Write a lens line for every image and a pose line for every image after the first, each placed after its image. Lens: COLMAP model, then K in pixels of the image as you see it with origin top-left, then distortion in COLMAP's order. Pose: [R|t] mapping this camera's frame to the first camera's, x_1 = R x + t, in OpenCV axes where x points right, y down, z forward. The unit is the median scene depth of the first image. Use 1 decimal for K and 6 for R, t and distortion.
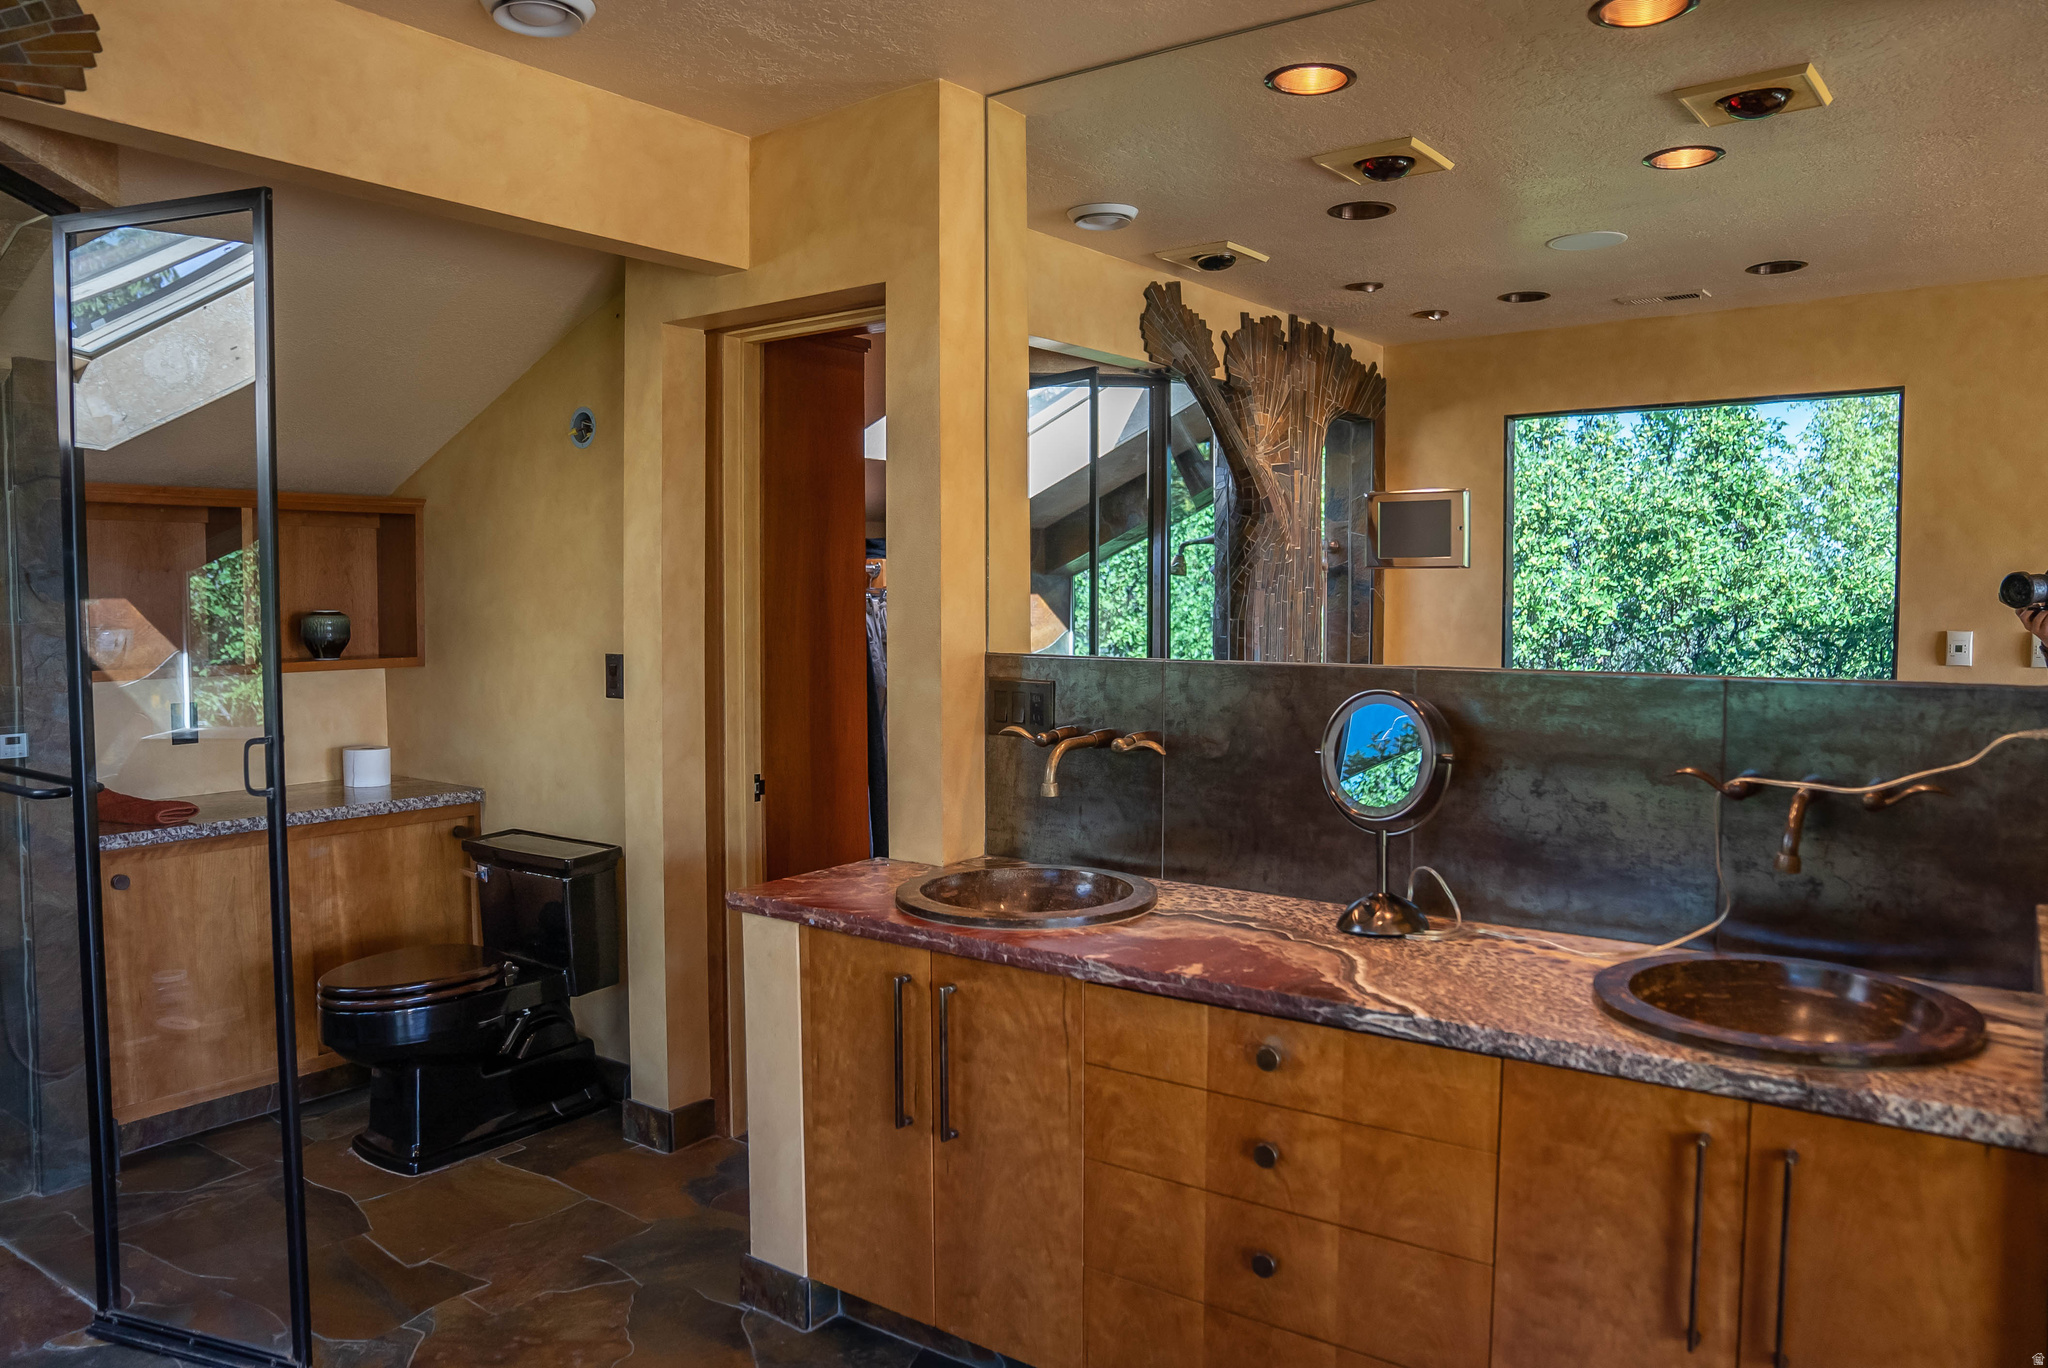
lens RADIAL K [[1424.0, 0, 1019.9], [0, 1424.0, 677.0], [0, 0, 1]] dist [-0.136480, 0.106534]
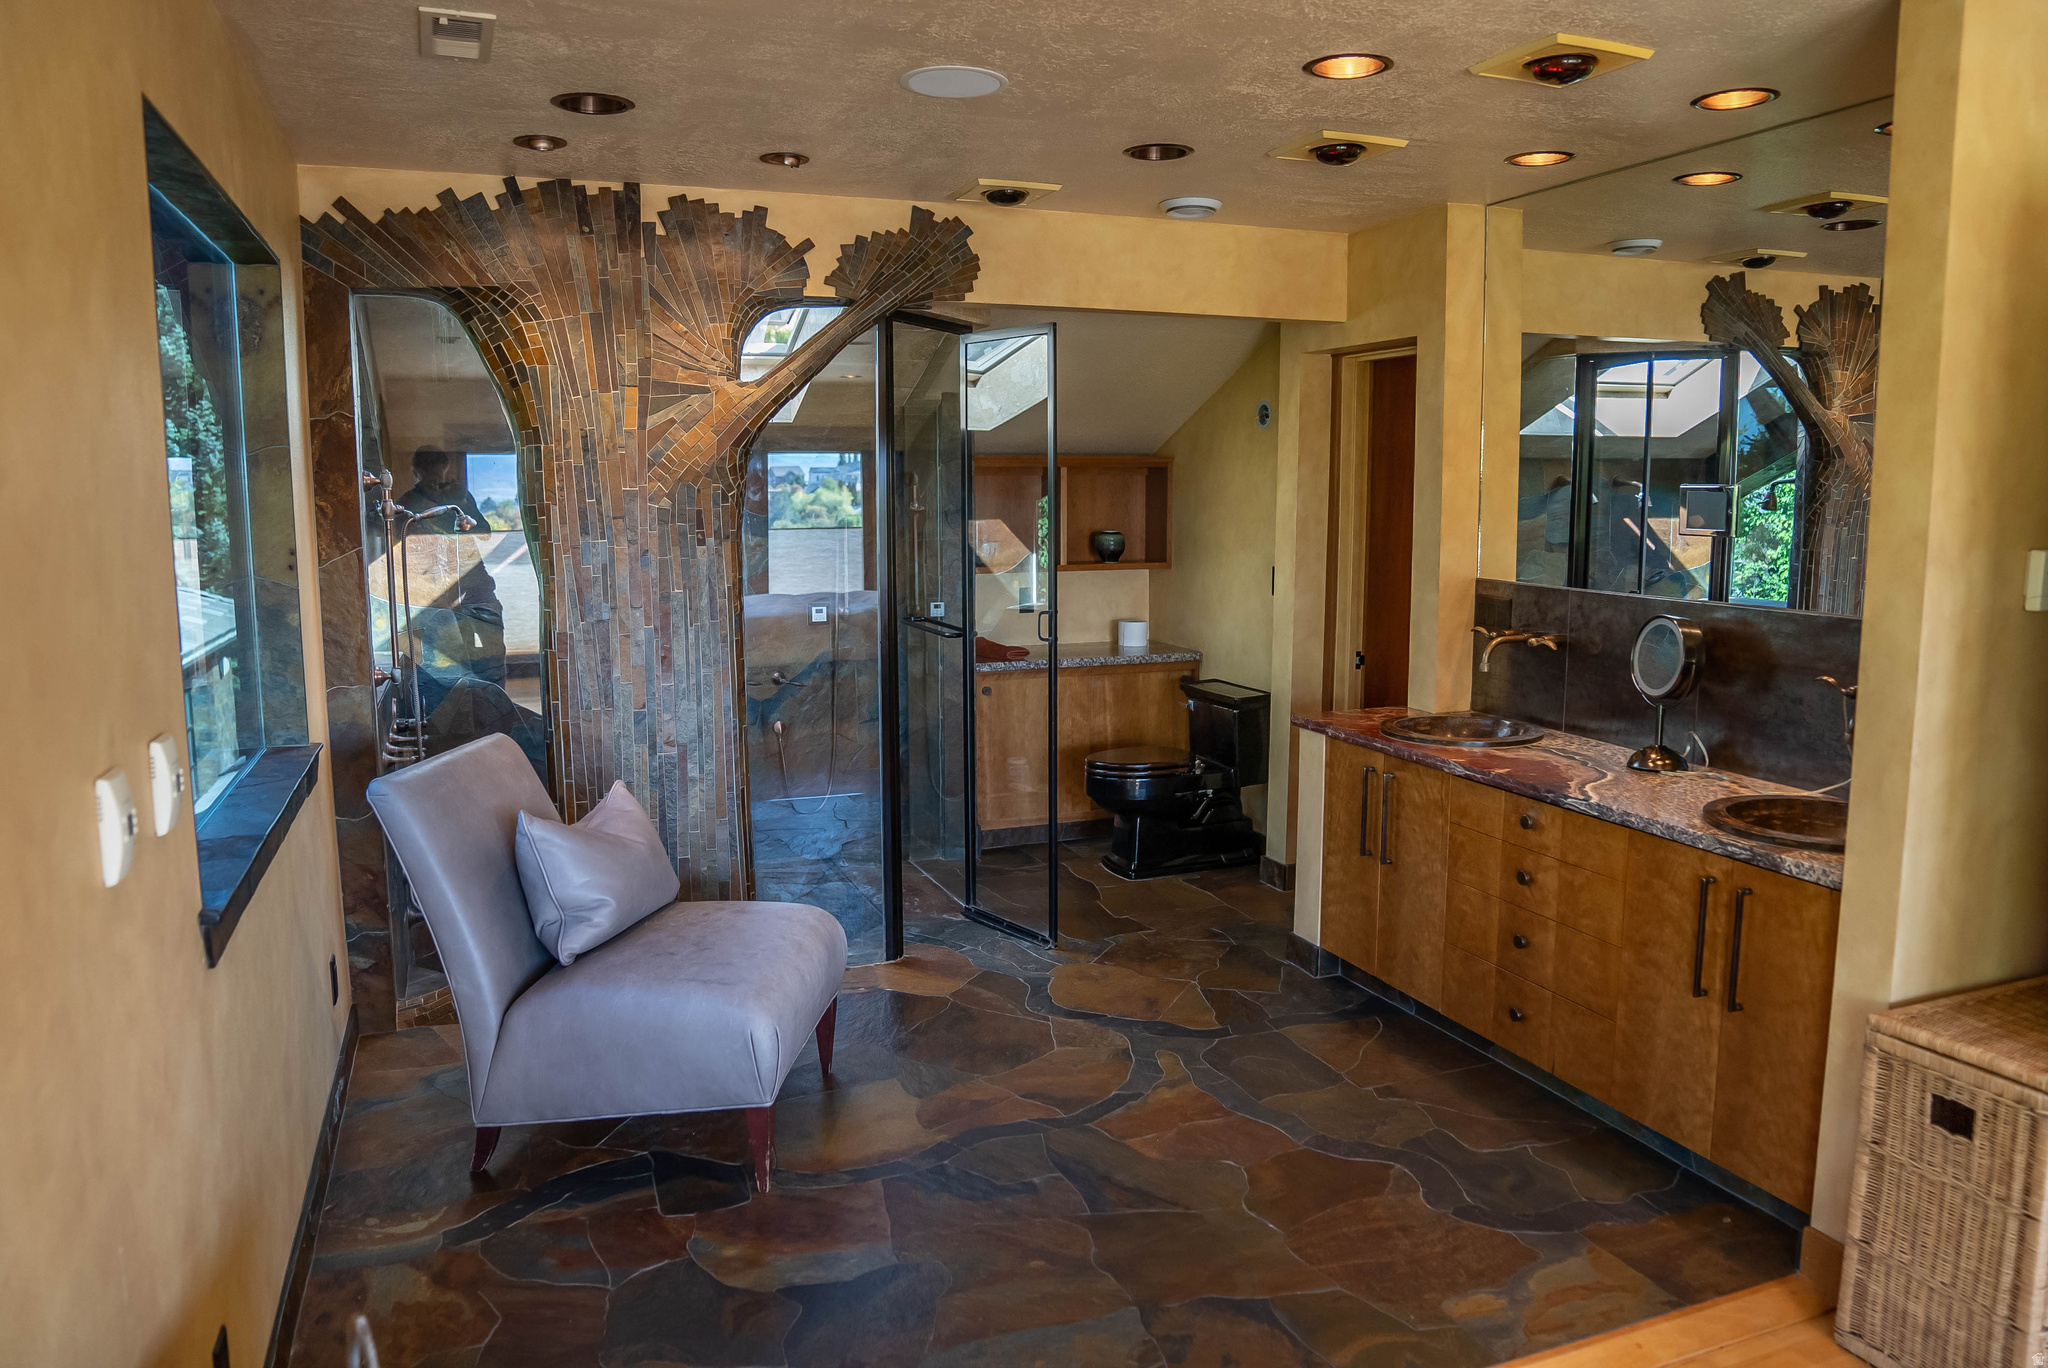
lens RADIAL K [[1424.0, 0, 1019.9], [0, 1424.0, 677.0], [0, 0, 1]] dist [-0.136480, 0.106534]
pose [[0.837350, 0.070395, -0.542116, 0.408811], [-0.026836, 0.995772, 0.087853, -0.031898], [0.546009, -0.059016, 0.835698, -0.557965]]
